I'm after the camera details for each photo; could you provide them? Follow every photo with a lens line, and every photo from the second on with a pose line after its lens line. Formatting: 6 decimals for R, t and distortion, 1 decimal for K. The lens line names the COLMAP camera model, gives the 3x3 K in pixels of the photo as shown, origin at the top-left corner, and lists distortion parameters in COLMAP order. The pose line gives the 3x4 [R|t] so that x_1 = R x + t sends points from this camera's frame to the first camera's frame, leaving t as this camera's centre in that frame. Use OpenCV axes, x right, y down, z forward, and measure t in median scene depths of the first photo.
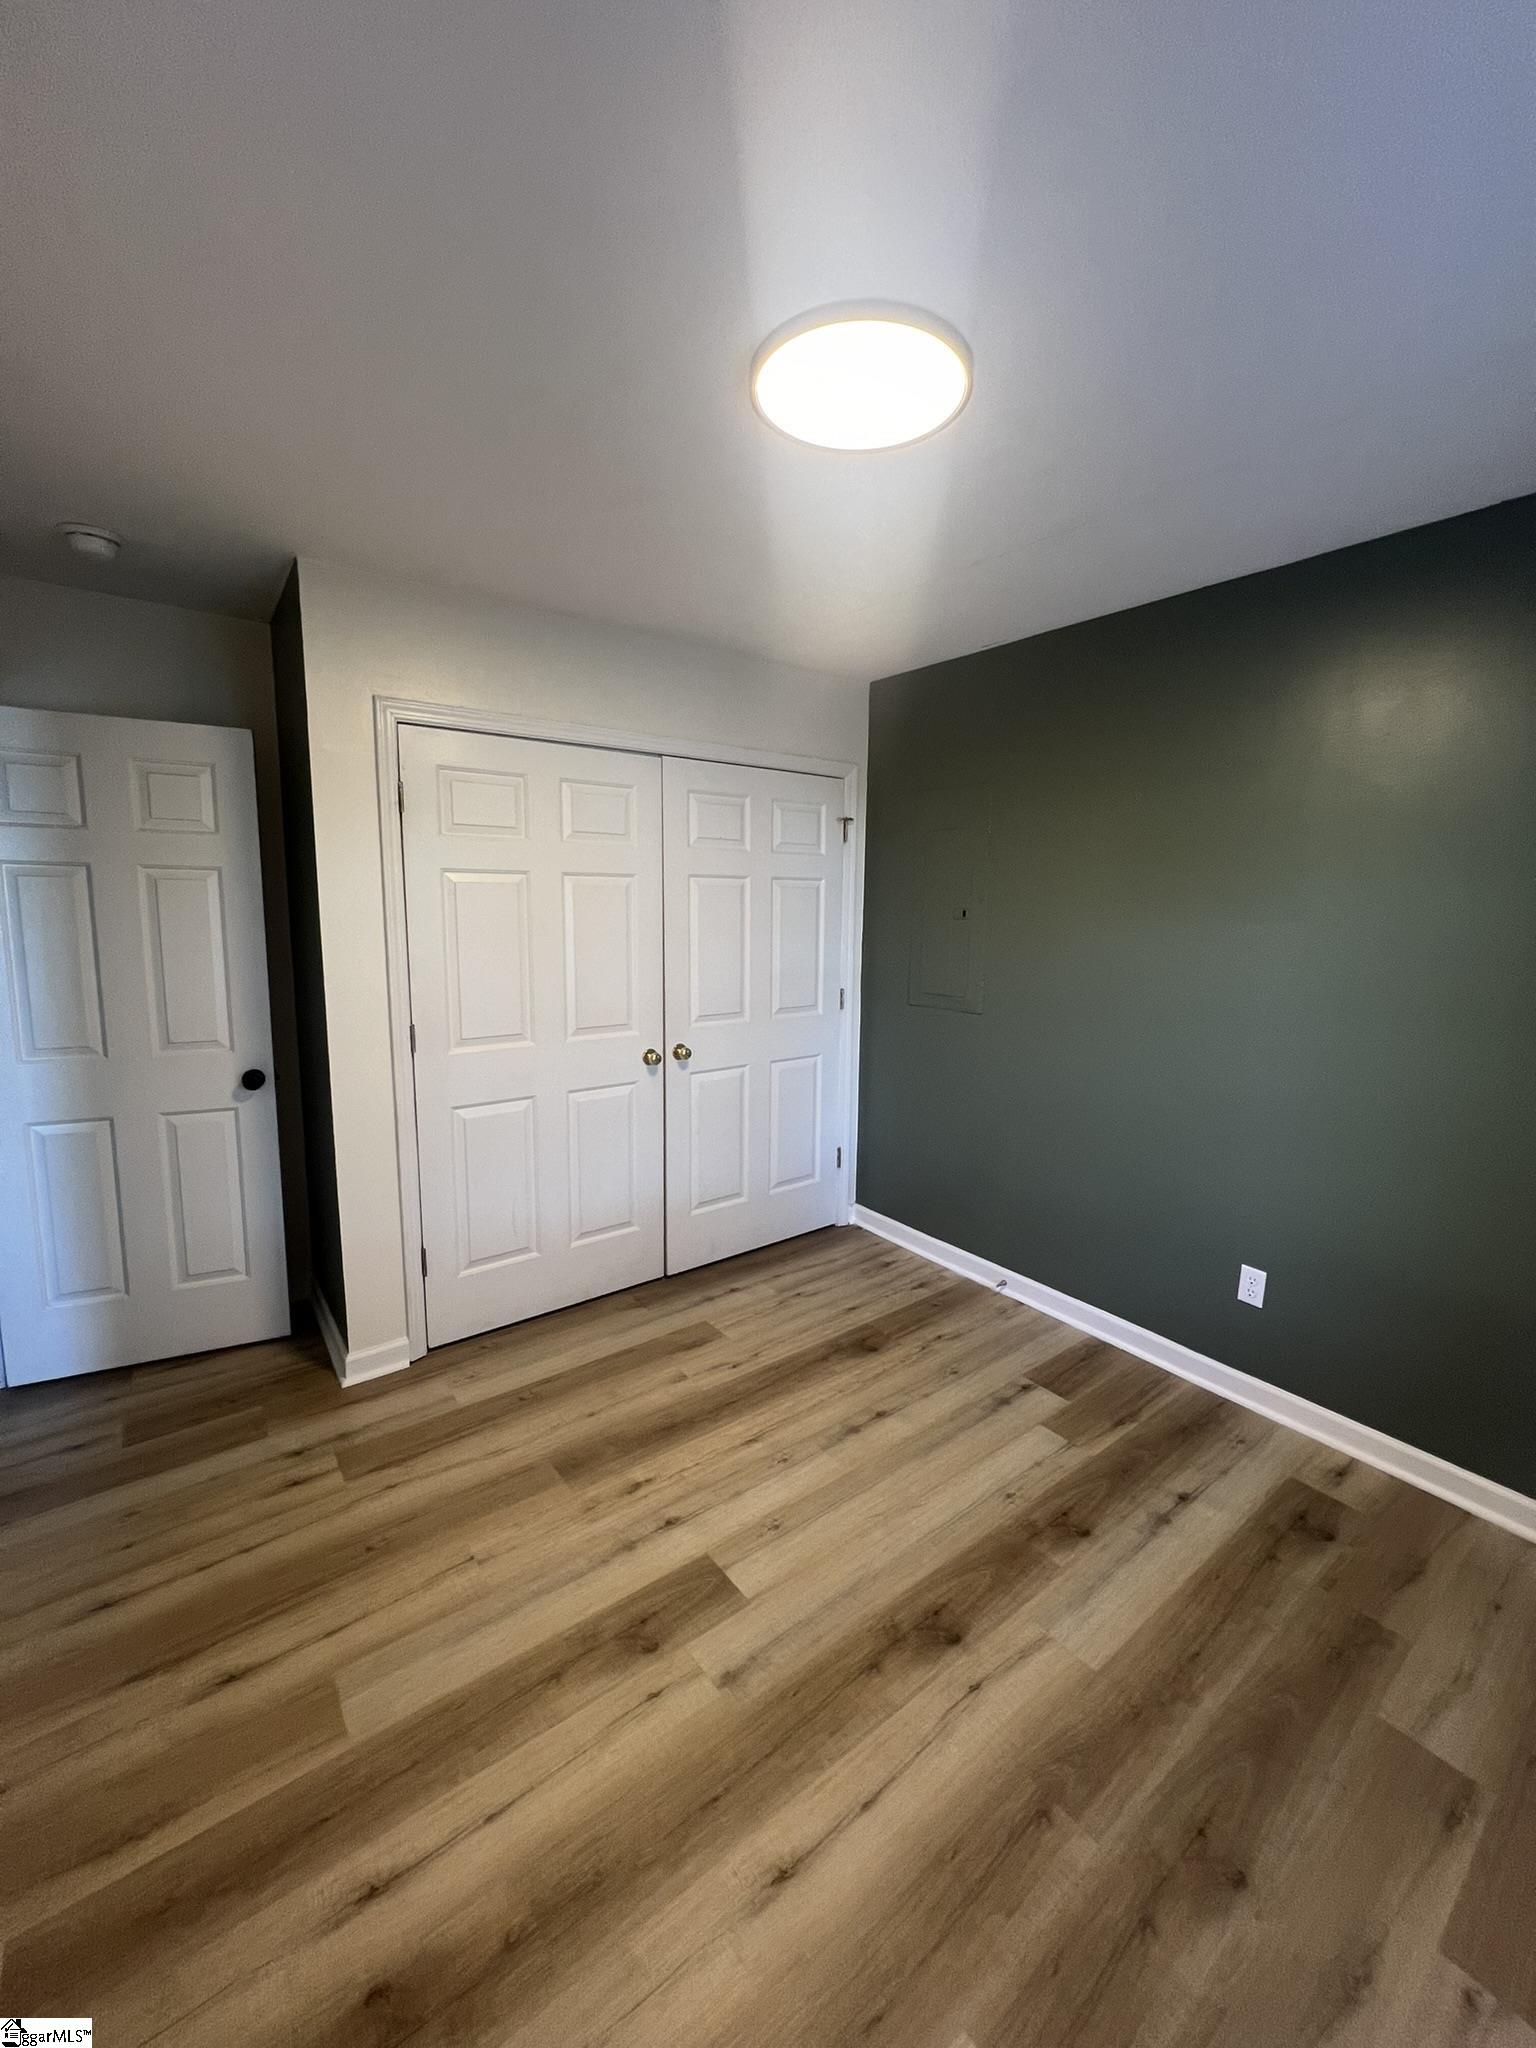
lens RADIAL K [[822.8, 0, 770.7], [0, 822.8, 1011.9], [0, 0, 1]] dist [0.002013, 0.000639]
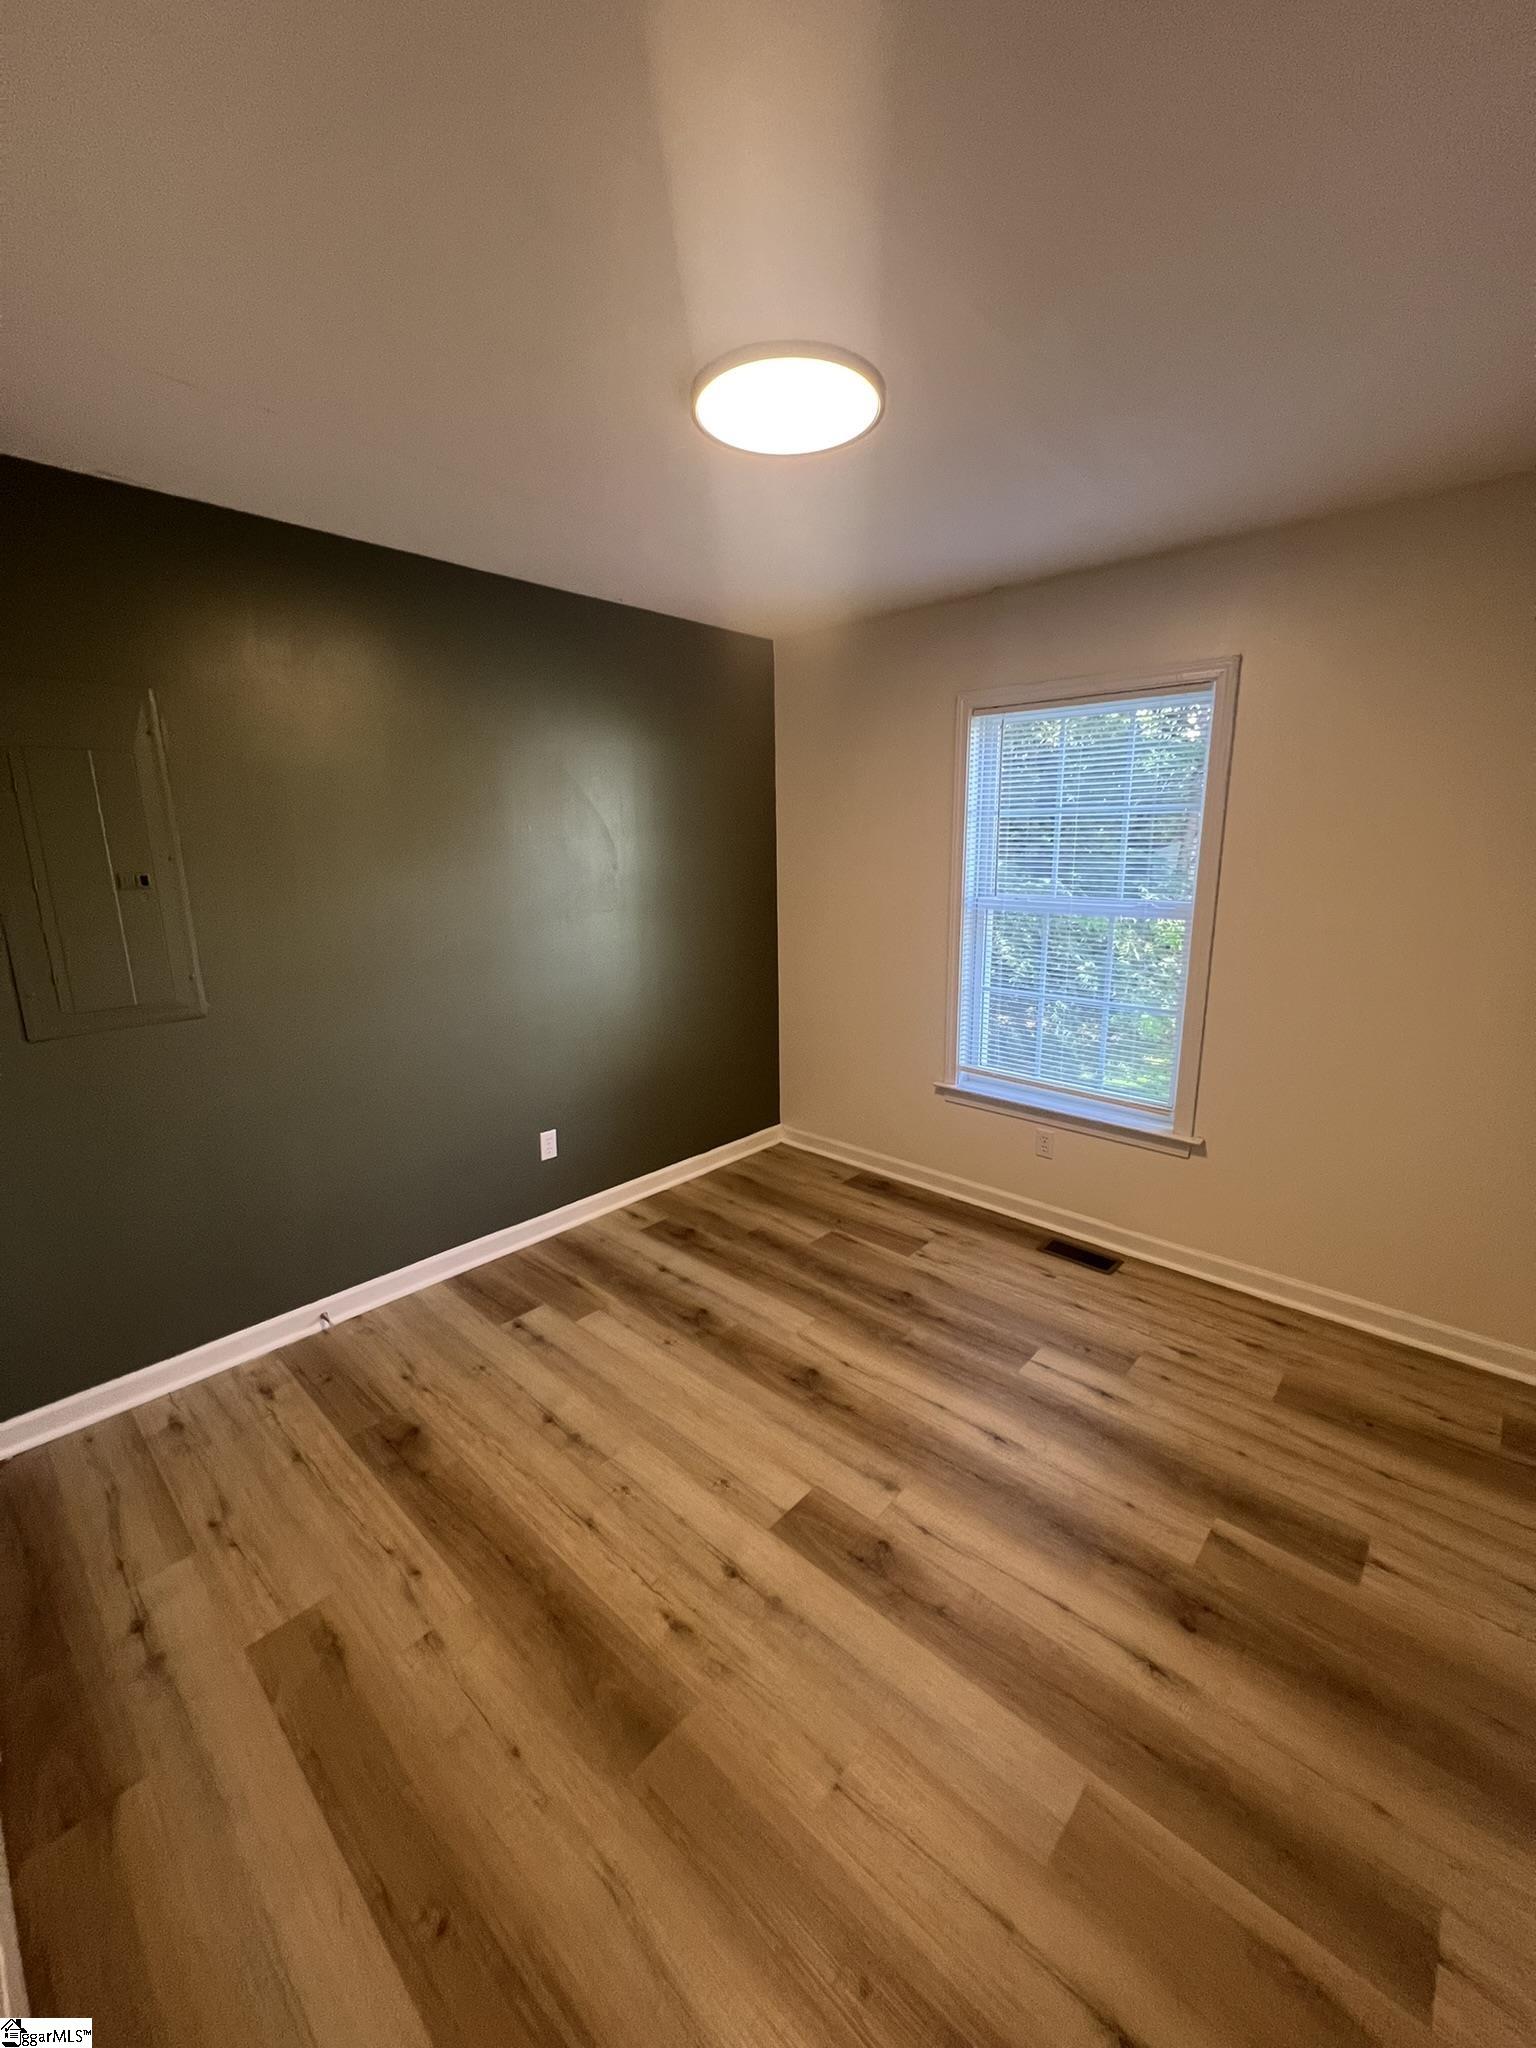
lens RADIAL K [[822.8, 0, 770.7], [0, 822.8, 1011.9], [0, 0, 1]] dist [0.002013, 0.000639]
pose [[-0.174140, -0.216021, 0.960734, -0.852300], [0.140955, 0.960126, 0.241433, -0.171251], [-0.974580, 0.177464, -0.136747, 0.972541]]
